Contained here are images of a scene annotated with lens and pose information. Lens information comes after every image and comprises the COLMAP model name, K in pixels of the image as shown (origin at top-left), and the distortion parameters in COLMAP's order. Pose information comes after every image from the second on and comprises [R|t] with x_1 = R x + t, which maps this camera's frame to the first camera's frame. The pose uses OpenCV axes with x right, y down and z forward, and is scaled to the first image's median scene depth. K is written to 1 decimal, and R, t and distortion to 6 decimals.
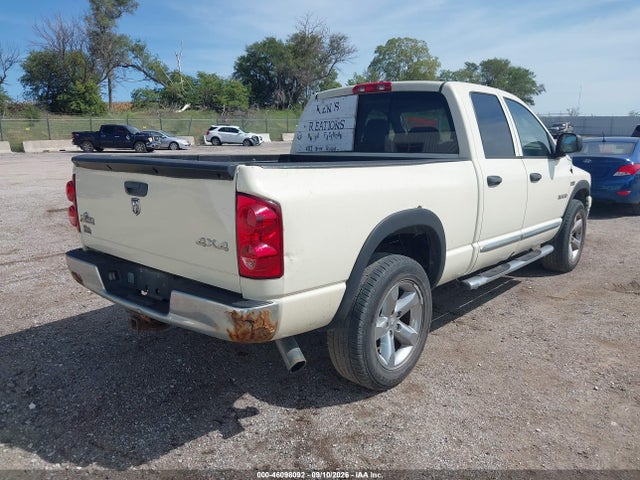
lens RADIAL K [[511.2, 0, 321.0], [0, 511.2, 244.3], [0, 0, 1]] dist [-0.017394, 0.018435]
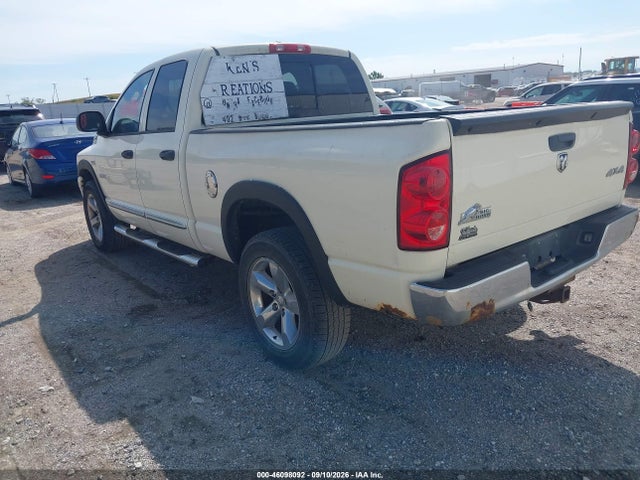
lens RADIAL K [[511.2, 0, 316.9], [0, 511.2, 239.8], [0, 0, 1]] dist [-0.017394, 0.018435]
pose [[0.162331, -0.256017, 0.952945, -0.852611], [0.253524, 0.944155, 0.210469, -0.156966], [-0.953611, 0.207429, 0.218172, 0.810920]]
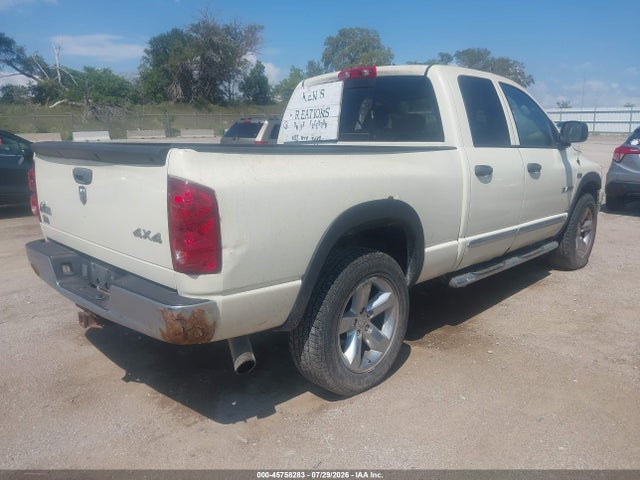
lens RADIAL K [[511.2, 0, 322.8], [0, 511.2, 234.3], [0, 0, 1]] dist [-0.017394, 0.018435]
pose [[0.998959, 0.006611, -0.045132, 0.079486], [-0.007157, 0.999903, -0.011947, 0.003816], [0.045049, 0.012258, 0.998910, 0.054803]]
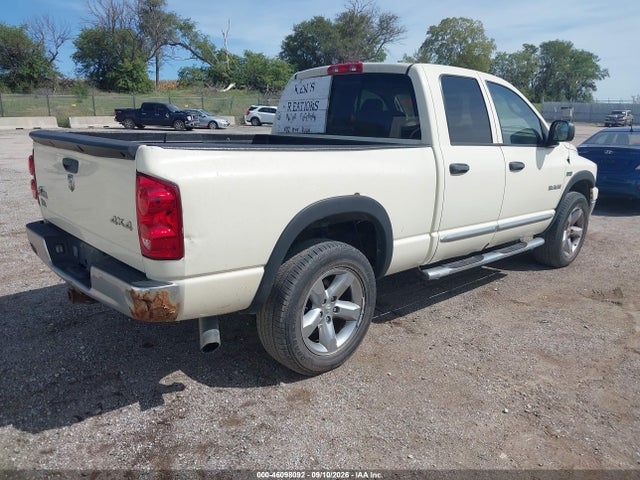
lens RADIAL K [[511.2, 0, 319.9], [0, 511.2, 249.1], [0, 0, 1]] dist [-0.017394, 0.018435]
pose [[0.995323, 0.044680, -0.085650, 0.147225], [-0.041004, 0.998180, 0.044214, -0.004333], [0.087469, -0.040496, 0.995344, 0.018644]]
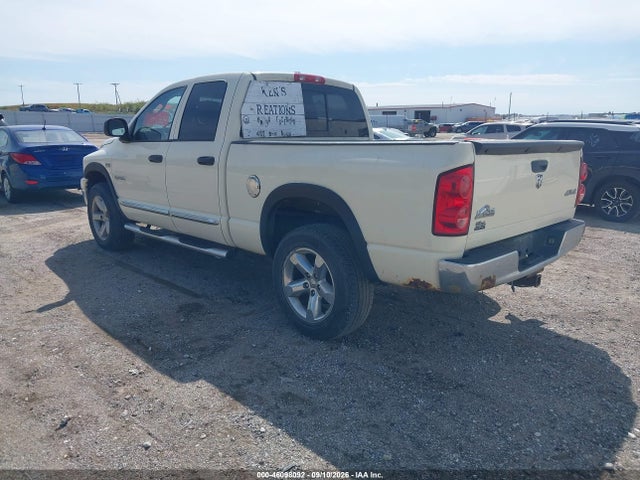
lens RADIAL K [[511.2, 0, 314.3], [0, 511.2, 239.5], [0, 0, 1]] dist [-0.017394, 0.018435]
pose [[0.060035, -0.204948, 0.976930, -1.034602], [0.191825, 0.962823, 0.190200, -0.175912], [-0.979591, 0.175981, 0.097117, 0.929577]]
